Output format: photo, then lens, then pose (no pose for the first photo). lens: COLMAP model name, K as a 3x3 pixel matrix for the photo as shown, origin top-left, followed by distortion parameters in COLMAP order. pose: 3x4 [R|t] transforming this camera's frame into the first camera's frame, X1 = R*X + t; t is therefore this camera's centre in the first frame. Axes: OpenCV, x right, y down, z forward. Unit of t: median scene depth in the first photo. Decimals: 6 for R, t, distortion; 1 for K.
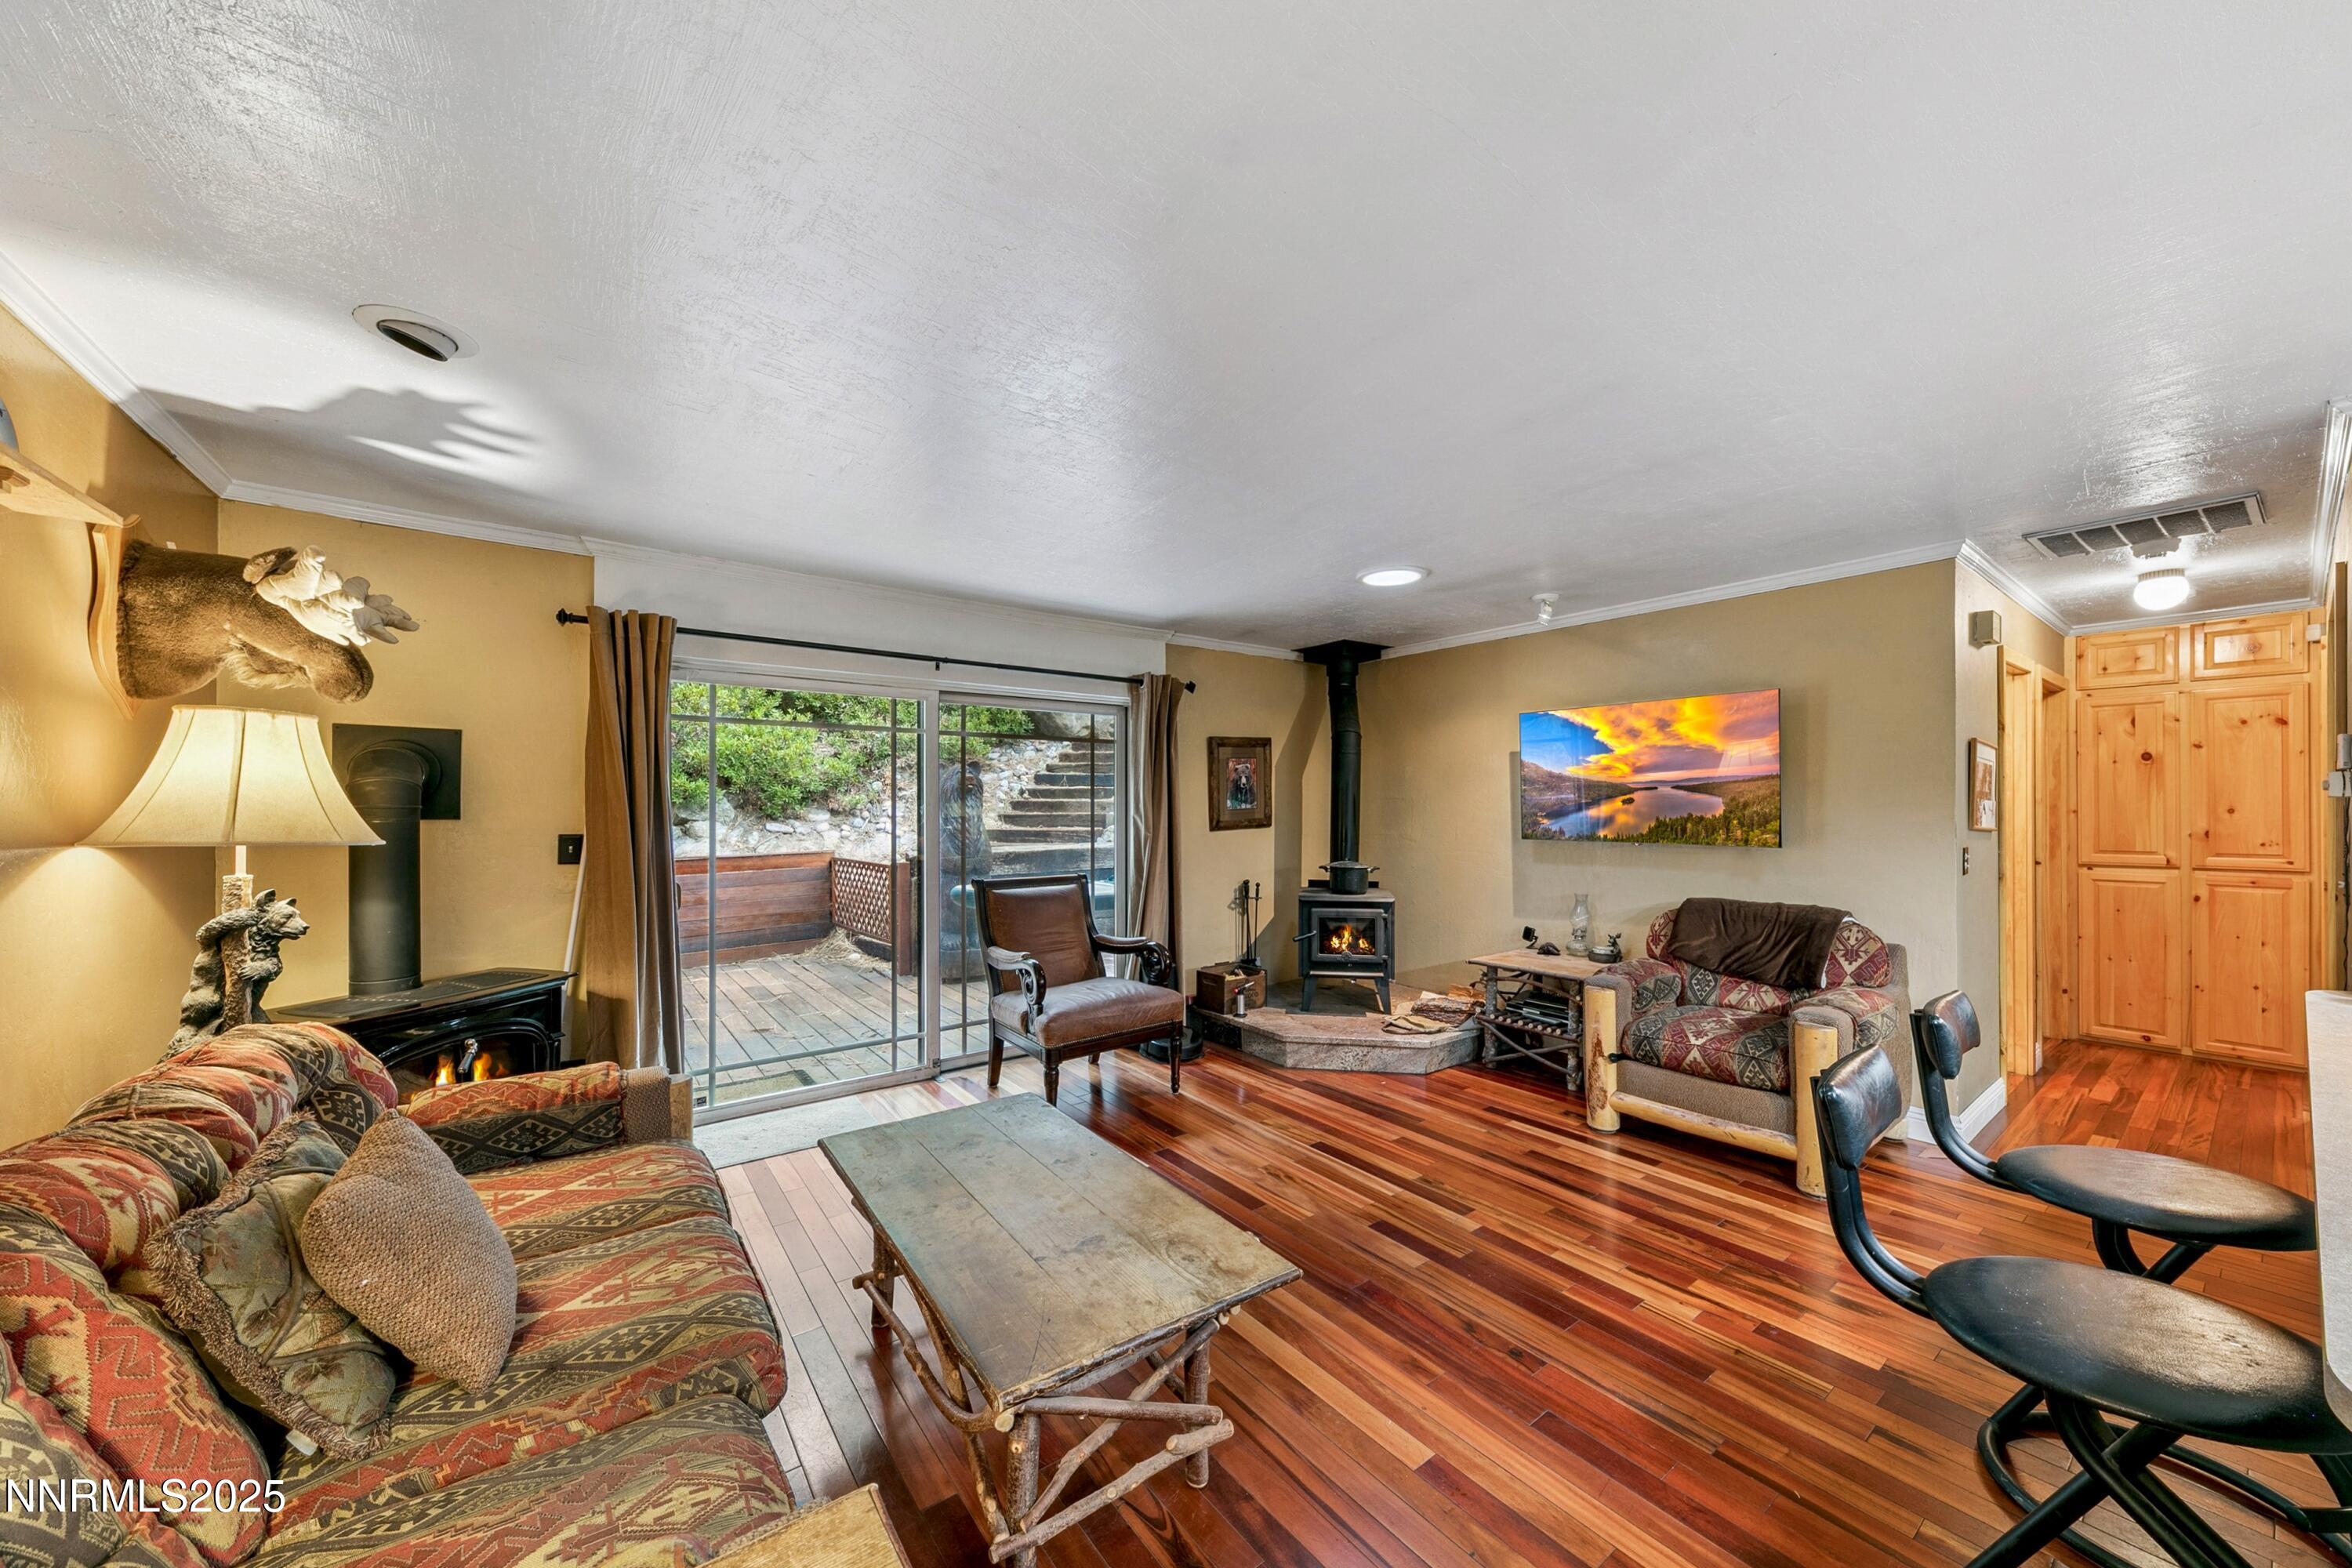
lens RADIAL K [[833.3, 0, 1189.3], [0, 833.3, 800.6], [0, 0, 1]] dist [-0.001468, -0.000385]
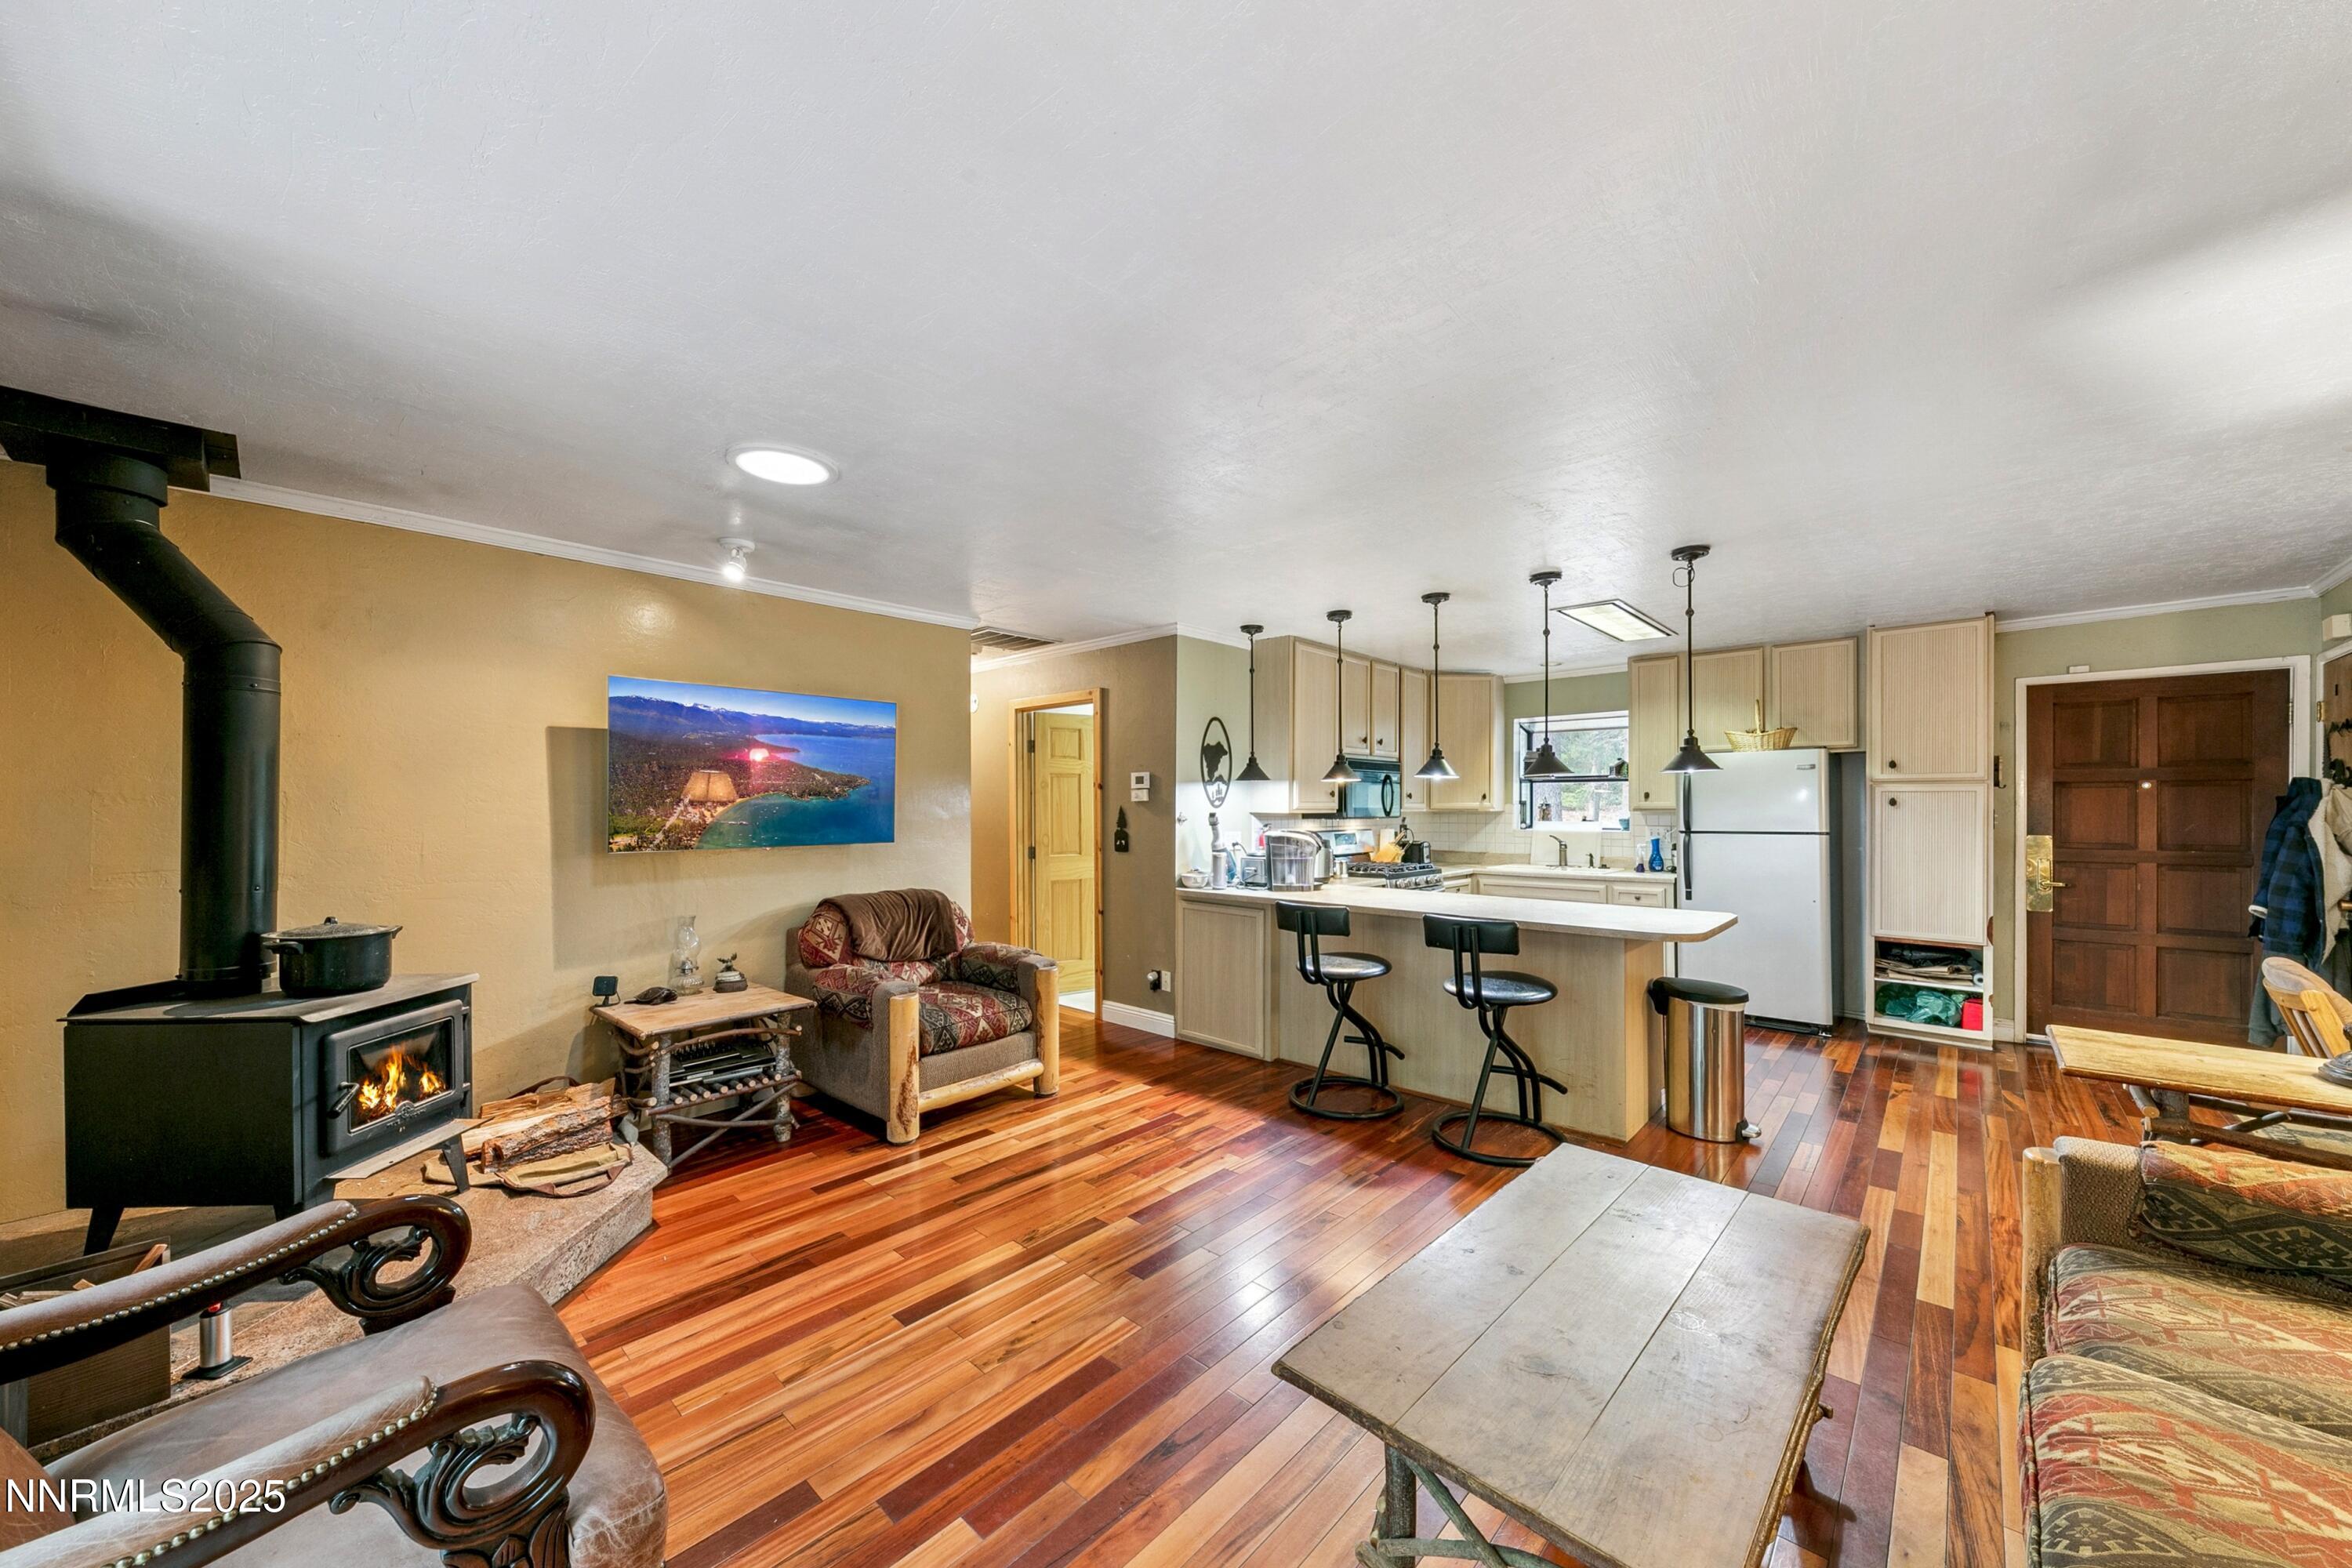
lens RADIAL K [[833.3, 0, 1177.4], [0, 833.3, 795.2], [0, 0, 1]] dist [-0.001468, -0.000385]
pose [[-0.169280, 0.009158, 0.985525, -0.522612], [-0.000469, 0.999956, -0.009373, 0.002317], [-0.985568, -0.002049, -0.169269, 0.869224]]
